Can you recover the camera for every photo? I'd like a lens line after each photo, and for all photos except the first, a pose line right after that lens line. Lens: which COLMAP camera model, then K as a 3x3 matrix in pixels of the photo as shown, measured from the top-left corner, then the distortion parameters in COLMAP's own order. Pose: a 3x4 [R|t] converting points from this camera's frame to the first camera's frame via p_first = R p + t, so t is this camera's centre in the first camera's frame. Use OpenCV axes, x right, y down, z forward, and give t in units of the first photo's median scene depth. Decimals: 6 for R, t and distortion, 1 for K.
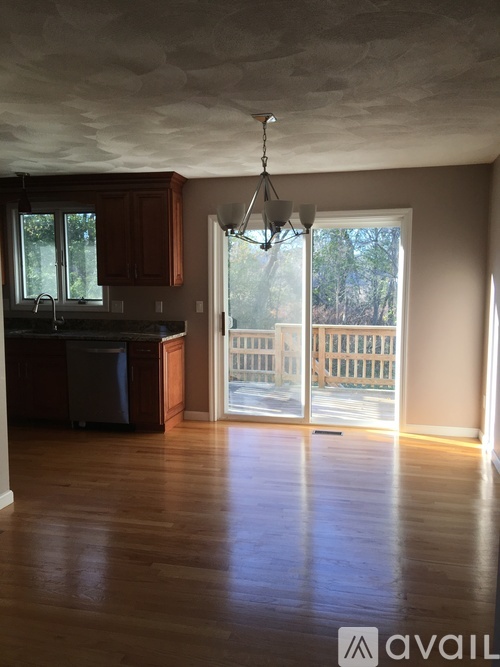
lens RADIAL K [[552.8, 0, 250.0], [0, 552.8, 333.5], [0, 0, 1]] dist [0.094745, -0.159253]
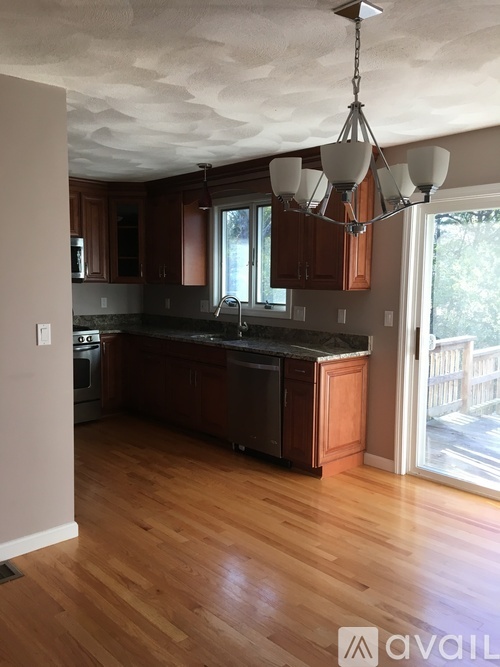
lens RADIAL K [[552.8, 0, 250.0], [0, 552.8, 333.5], [0, 0, 1]] dist [0.094745, -0.159253]
pose [[0.833310, 0.064406, -0.549042, 0.167021], [-0.065428, 0.997700, 0.017733, -0.029374], [0.548921, 0.021146, 0.835607, 0.271530]]
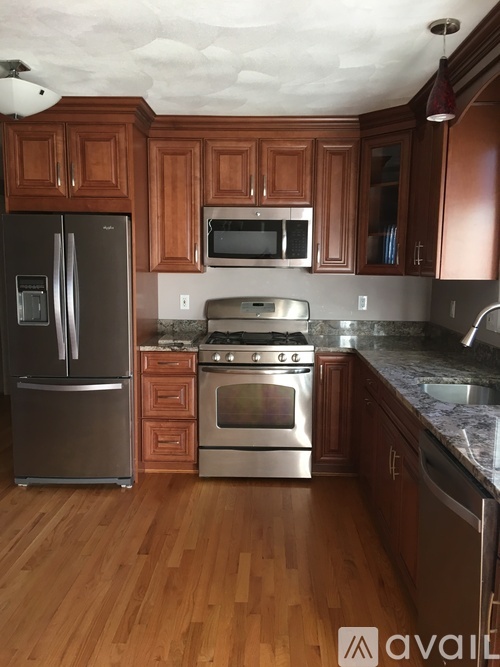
lens RADIAL K [[552.8, 0, 250.0], [0, 552.8, 333.5], [0, 0, 1]] dist [0.094745, -0.159253]
pose [[0.192218, 0.129237, -0.972805, 0.014023], [-0.103988, 0.988392, 0.110760, -0.079750], [0.975827, 0.079870, 0.203425, 0.750856]]
